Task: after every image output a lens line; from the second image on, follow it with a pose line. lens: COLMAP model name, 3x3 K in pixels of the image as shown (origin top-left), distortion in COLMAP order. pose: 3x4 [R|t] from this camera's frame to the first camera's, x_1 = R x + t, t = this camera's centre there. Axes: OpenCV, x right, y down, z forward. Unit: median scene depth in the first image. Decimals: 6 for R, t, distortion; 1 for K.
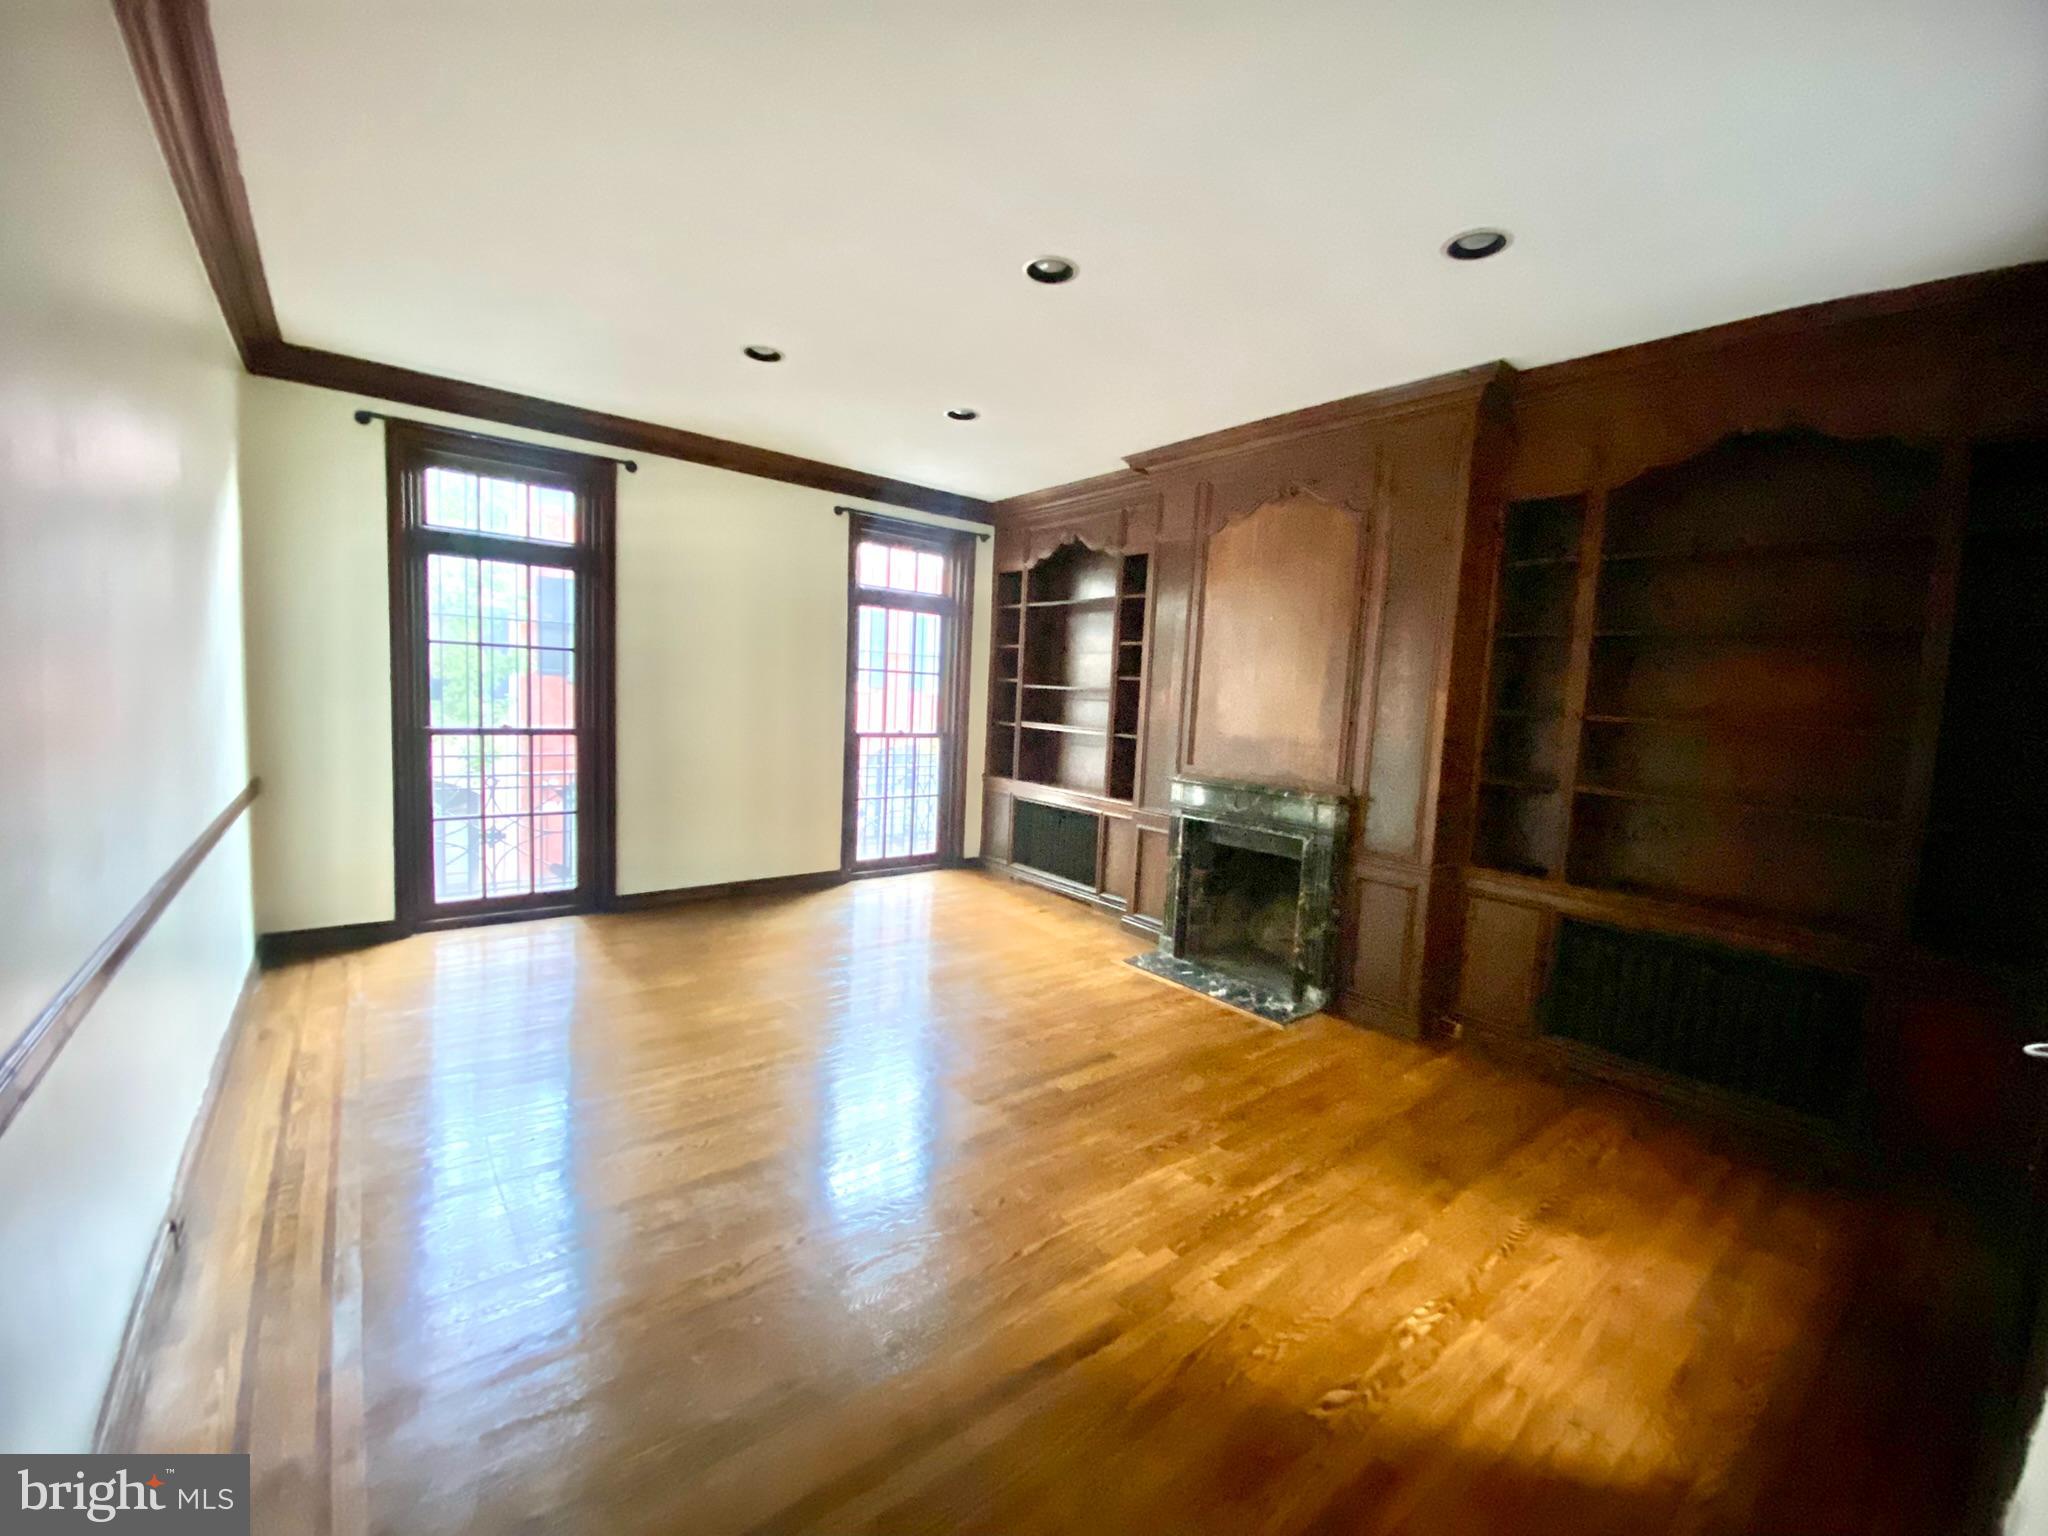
lens RADIAL K [[821.1, 0, 1024.0], [0, 821.1, 768.0], [0, 0, 1]] dist [-0.046964, -0.000380]
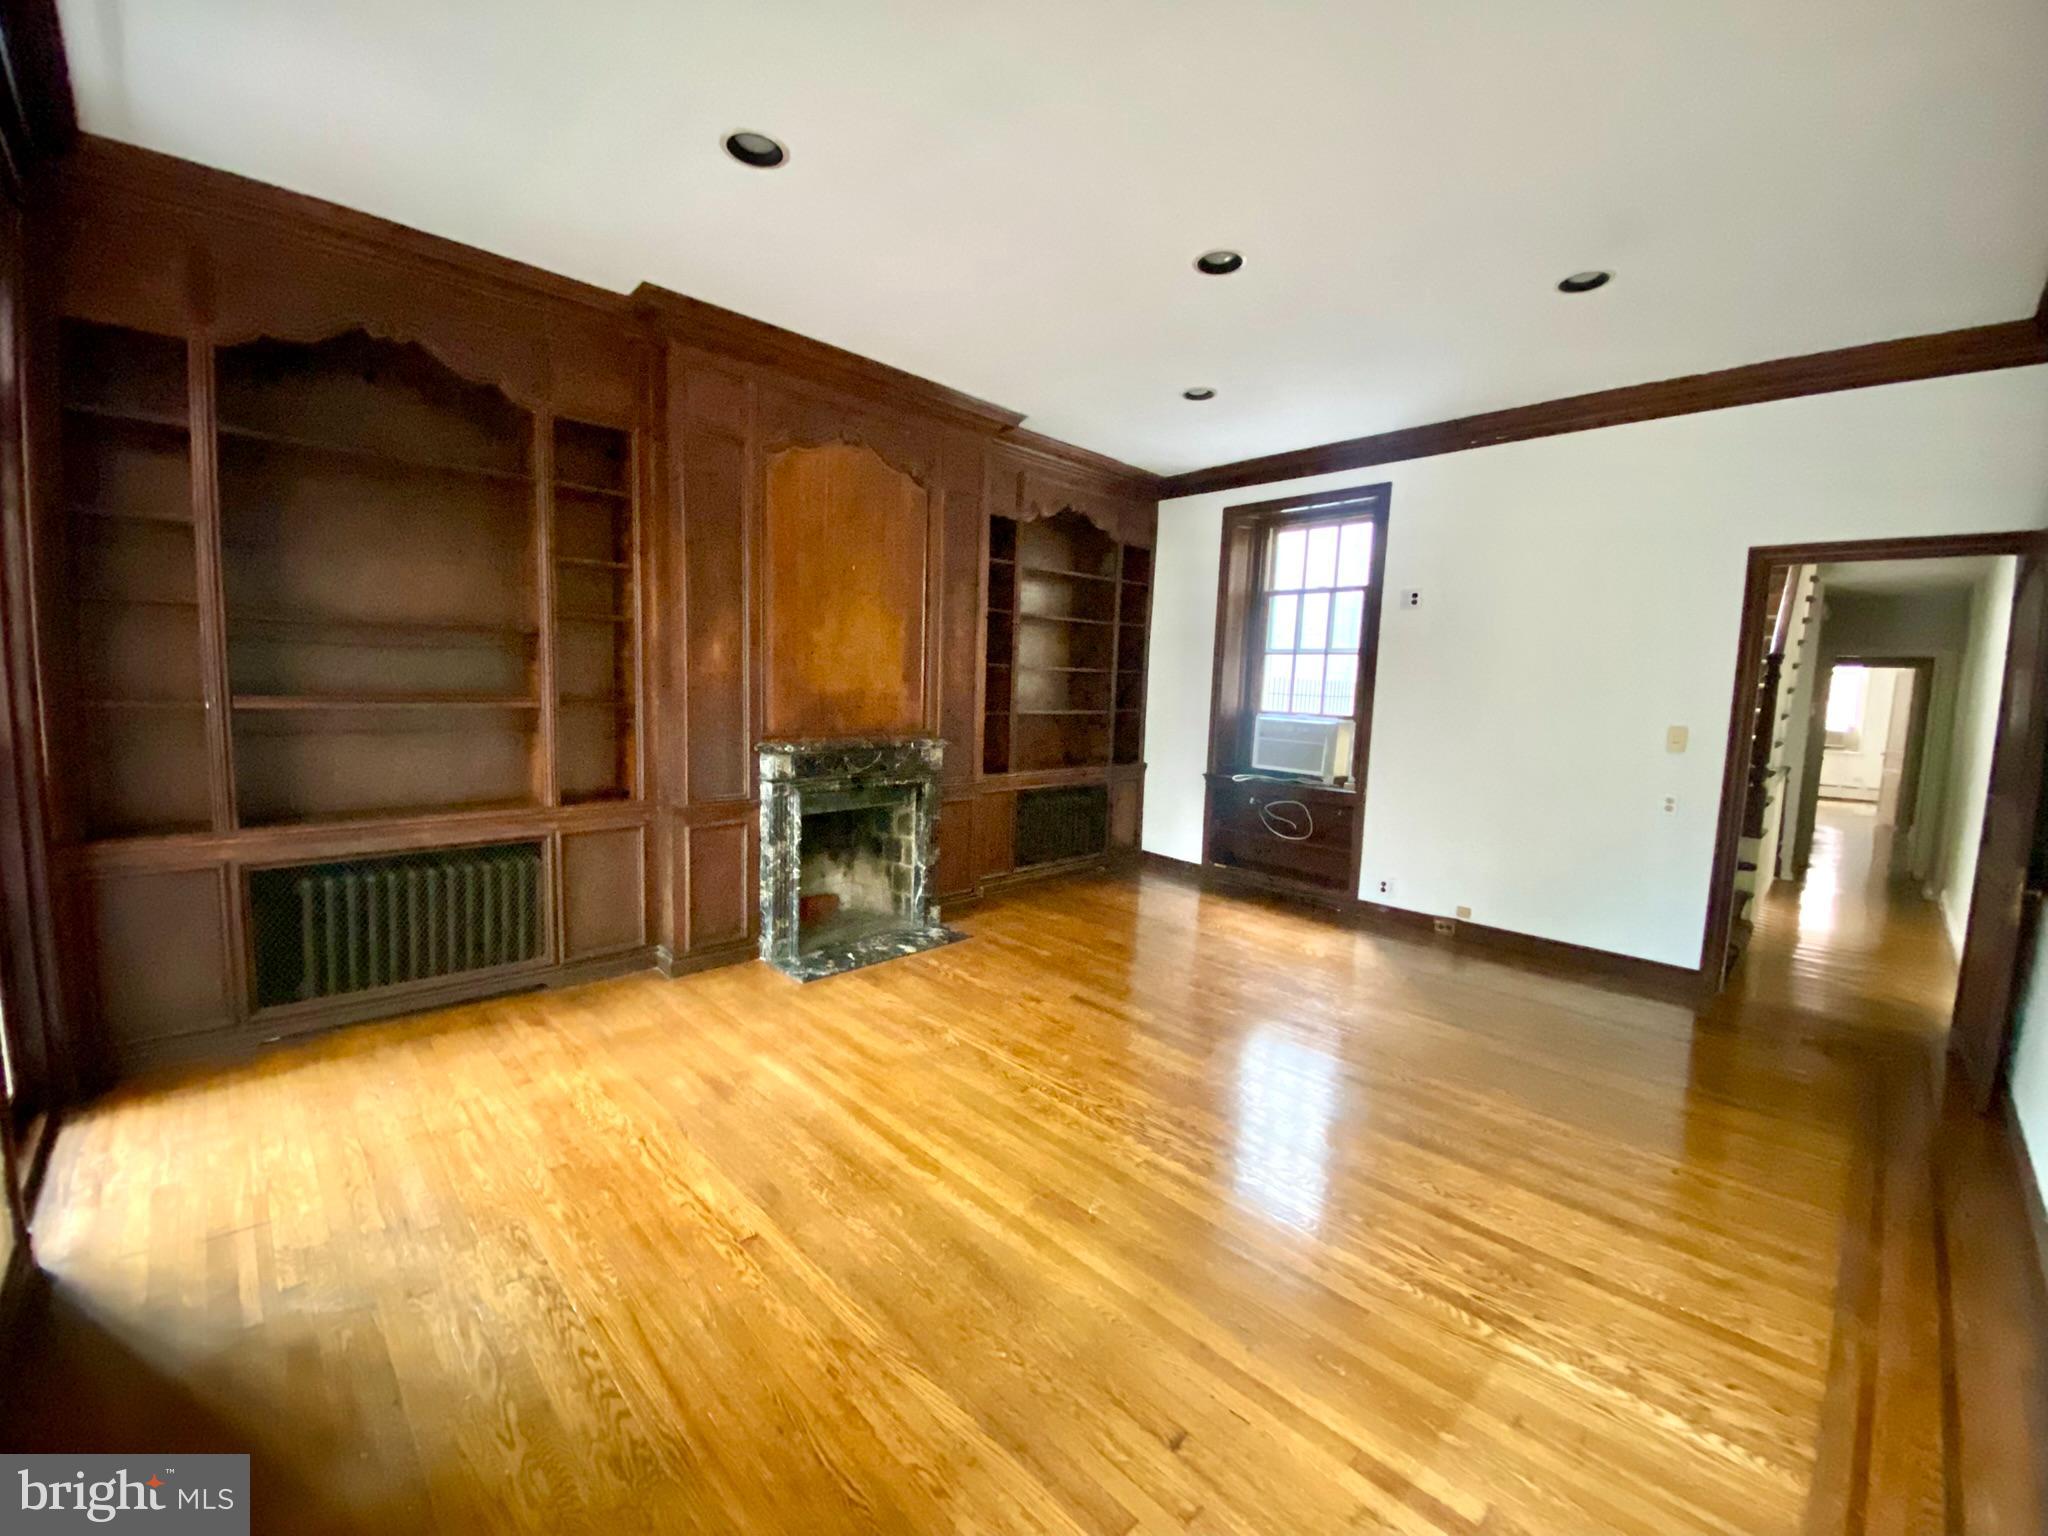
lens RADIAL K [[817.0, 0, 1024.0], [0, 817.0, 768.0], [0, 0, 1]] dist [-0.010438, -0.000151]
pose [[-0.115559, -0.172940, 0.978130, -0.698308], [0.039518, 0.983147, 0.178496, -0.116945], [-0.992514, 0.059281, -0.106777, 0.898094]]
